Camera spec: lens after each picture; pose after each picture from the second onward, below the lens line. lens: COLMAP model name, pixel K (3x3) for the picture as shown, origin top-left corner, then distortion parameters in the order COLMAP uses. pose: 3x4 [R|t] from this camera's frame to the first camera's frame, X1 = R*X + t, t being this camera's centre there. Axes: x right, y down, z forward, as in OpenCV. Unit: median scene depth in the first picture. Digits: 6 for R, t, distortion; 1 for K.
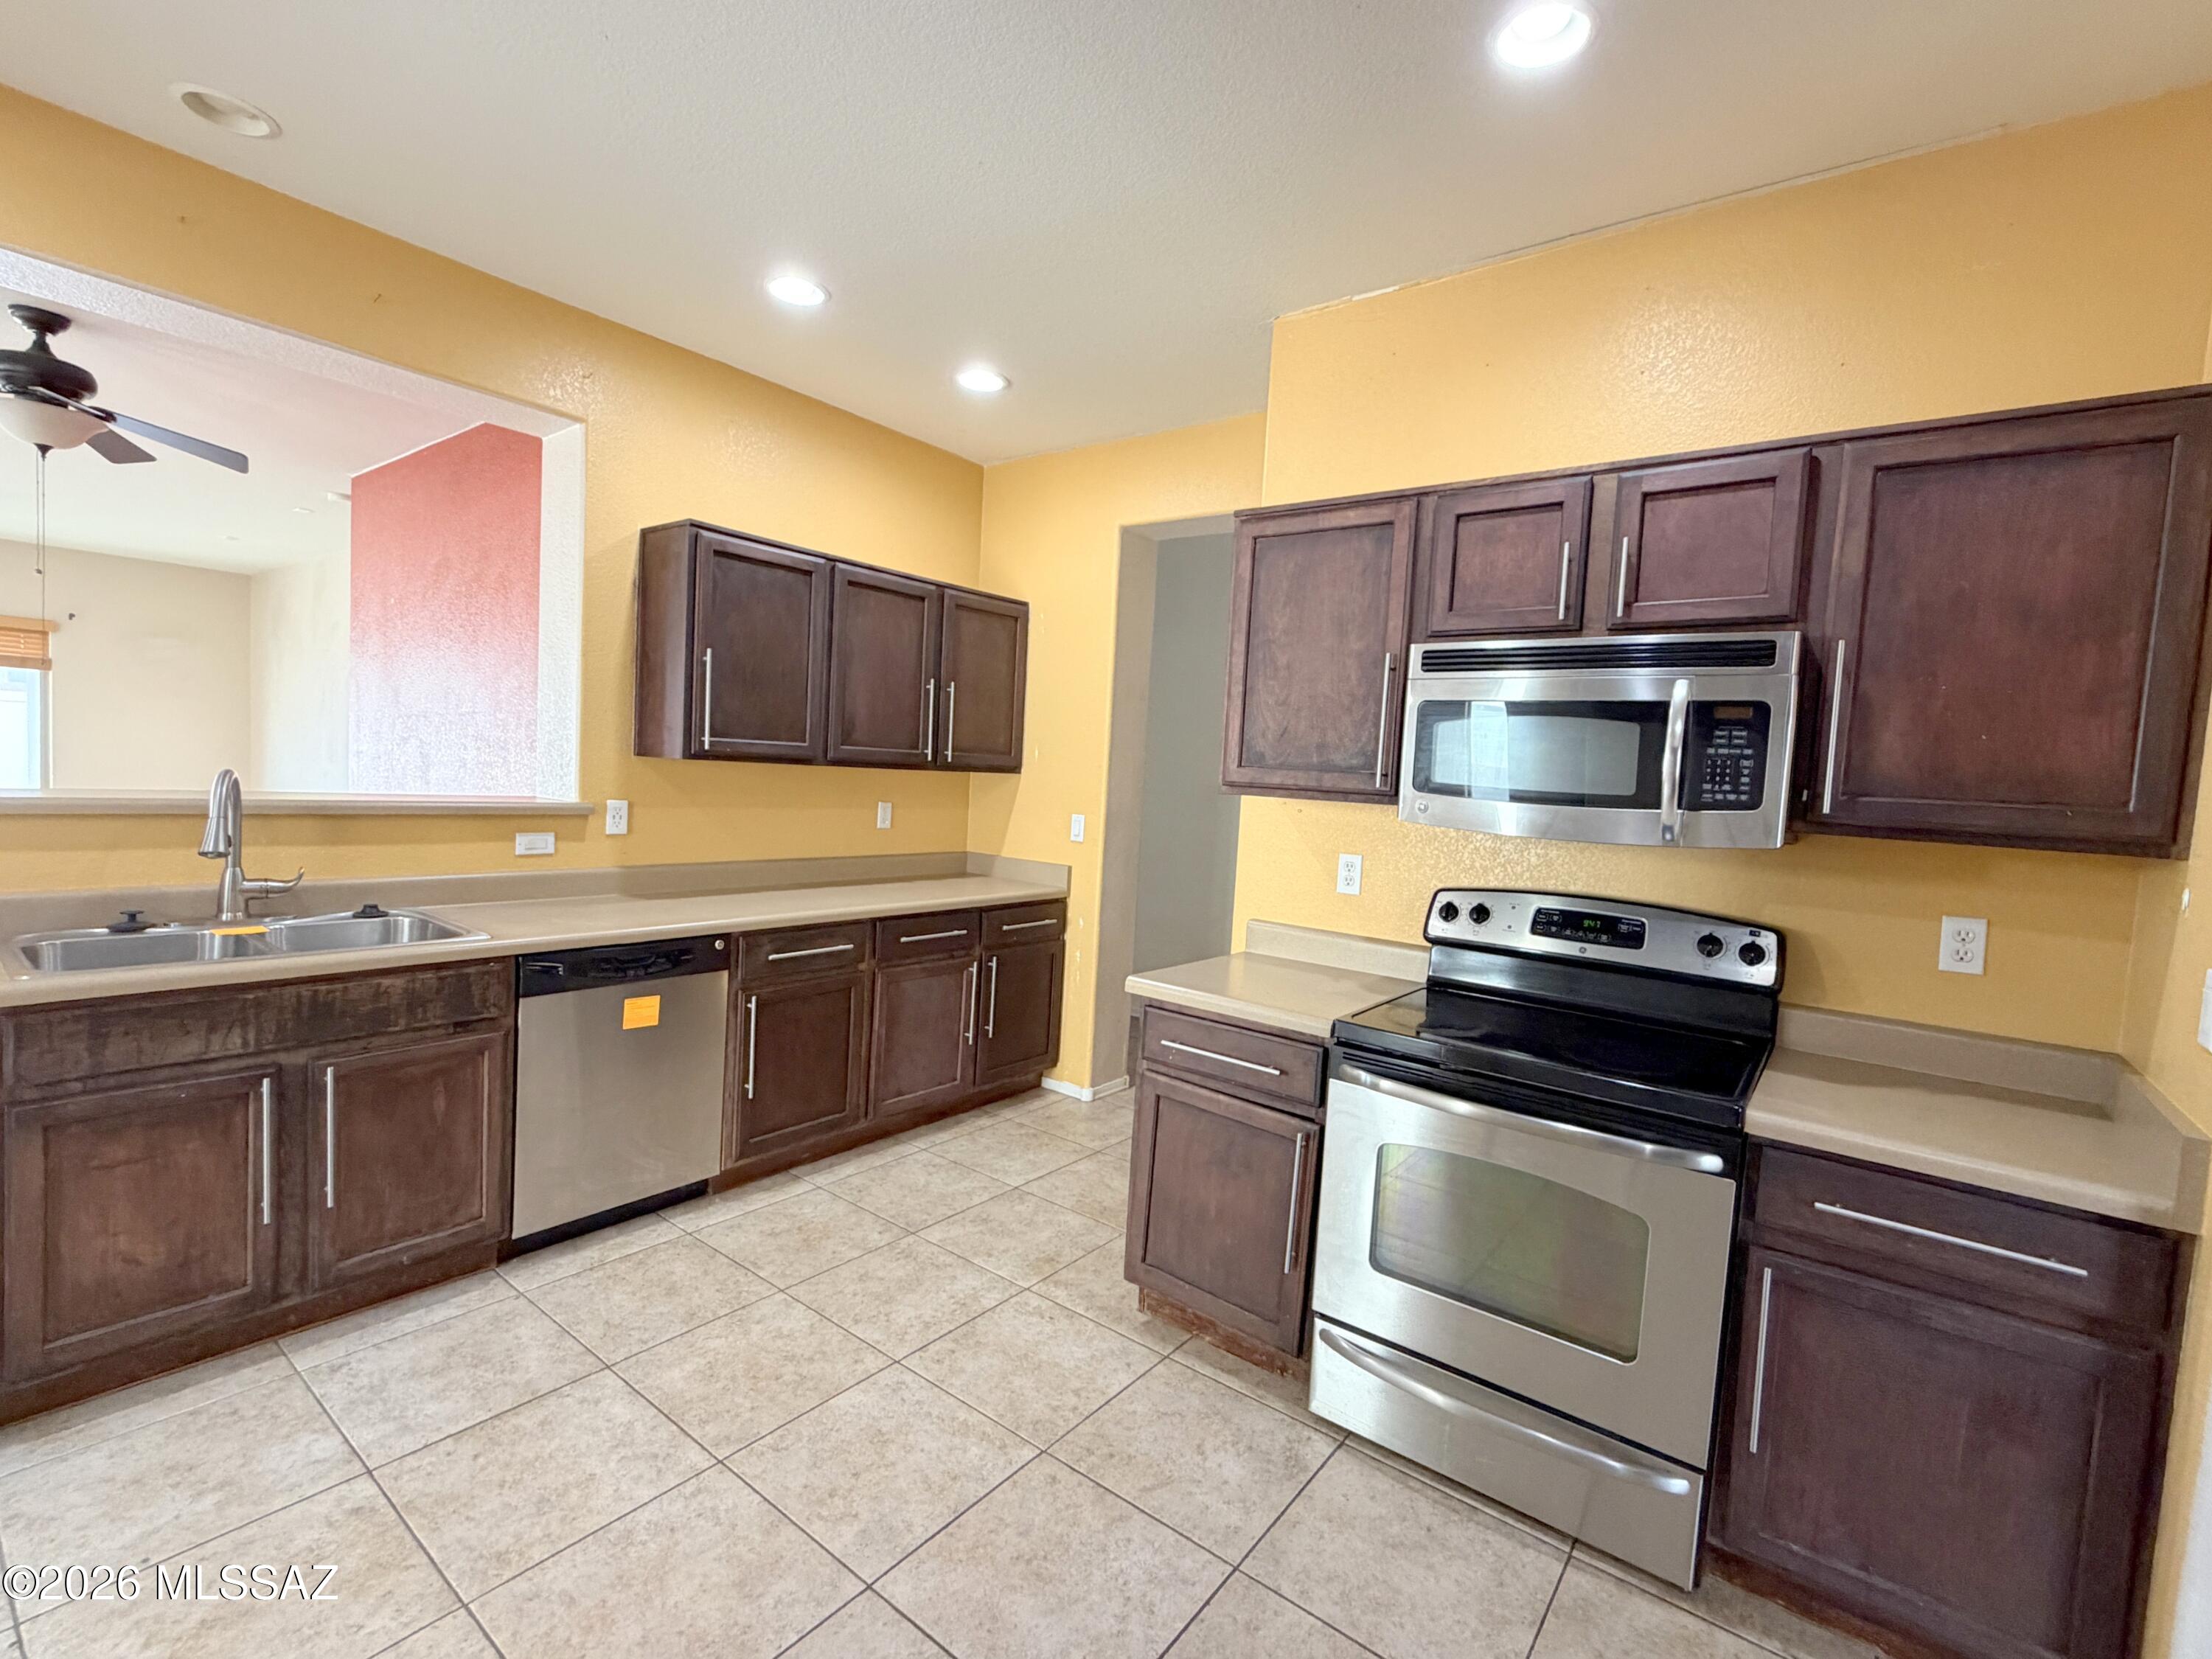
lens RADIAL K [[1004.8, 0, 1106.0], [0, 1004.8, 829.5], [0, 0, 1]] dist [-0.001536, -0.000303]
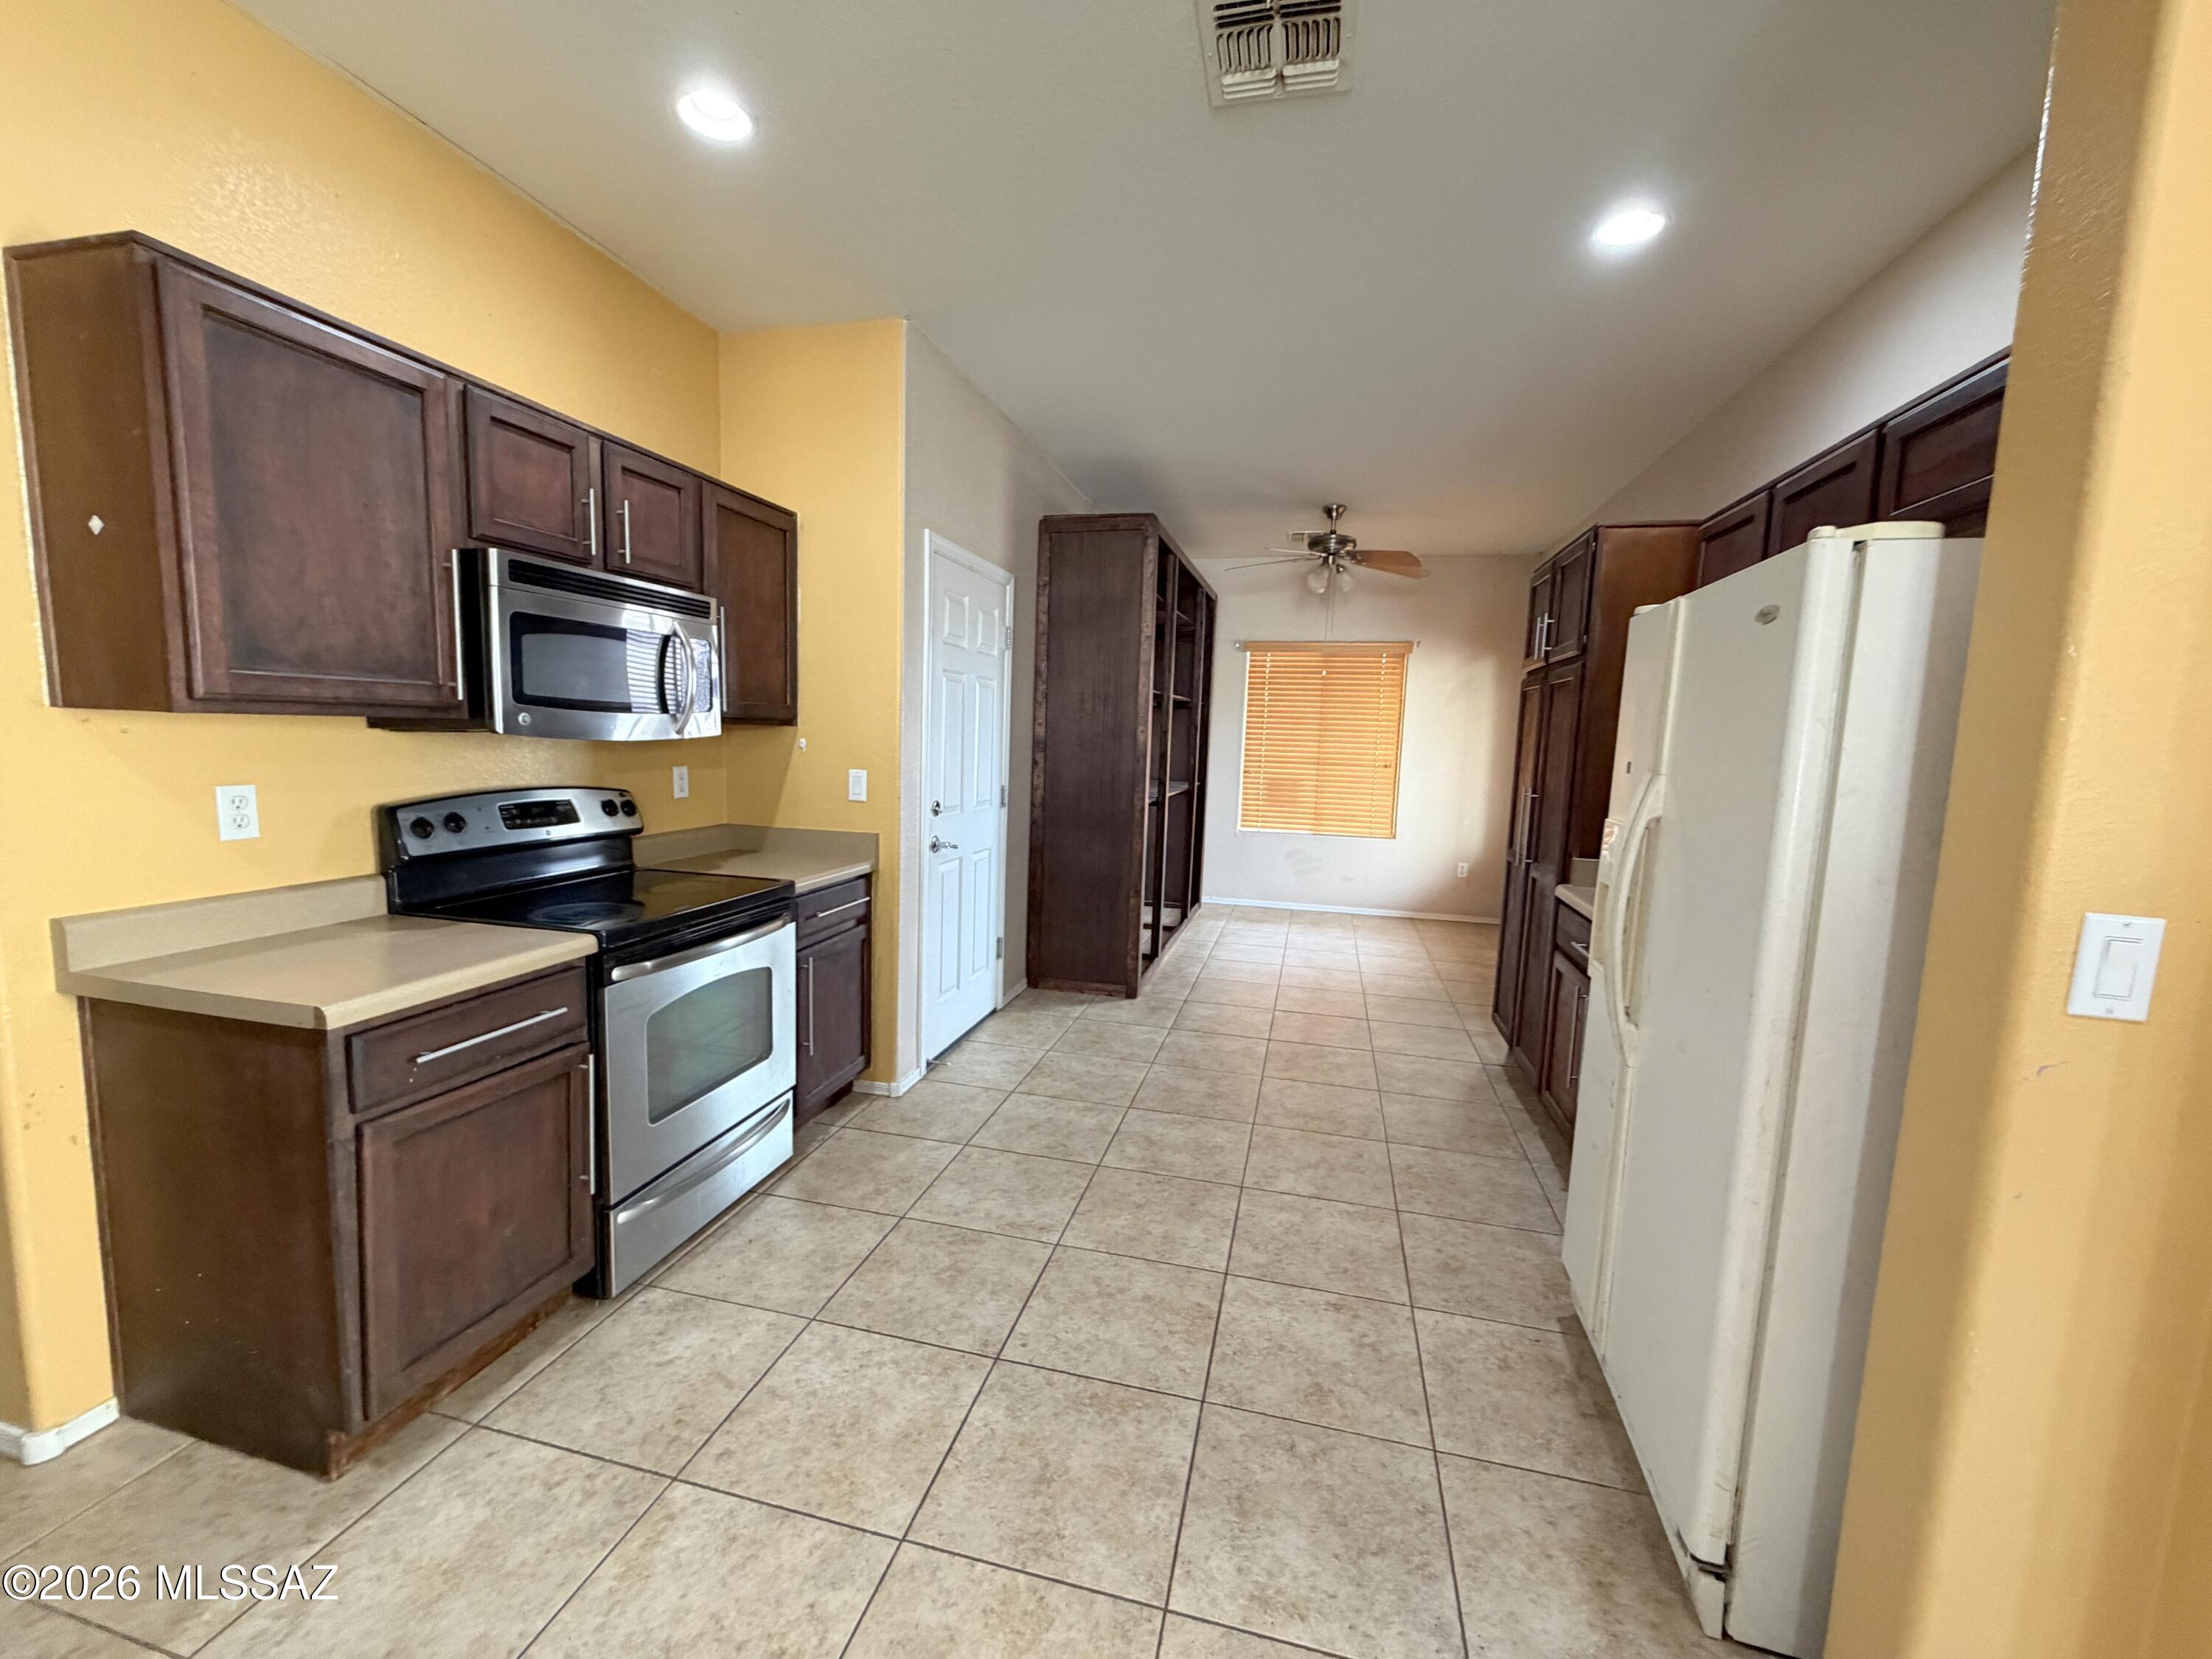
lens RADIAL K [[875.0, 0, 1106.0], [0, 875.0, 829.5], [0, 0, 1]] dist [0.001308, 0.000027]
pose [[-0.403819, -0.171485, 0.898623, -0.777738], [0.000568, 0.982227, 0.187695, -0.083568], [-0.914839, 0.076305, -0.396544, 0.877690]]
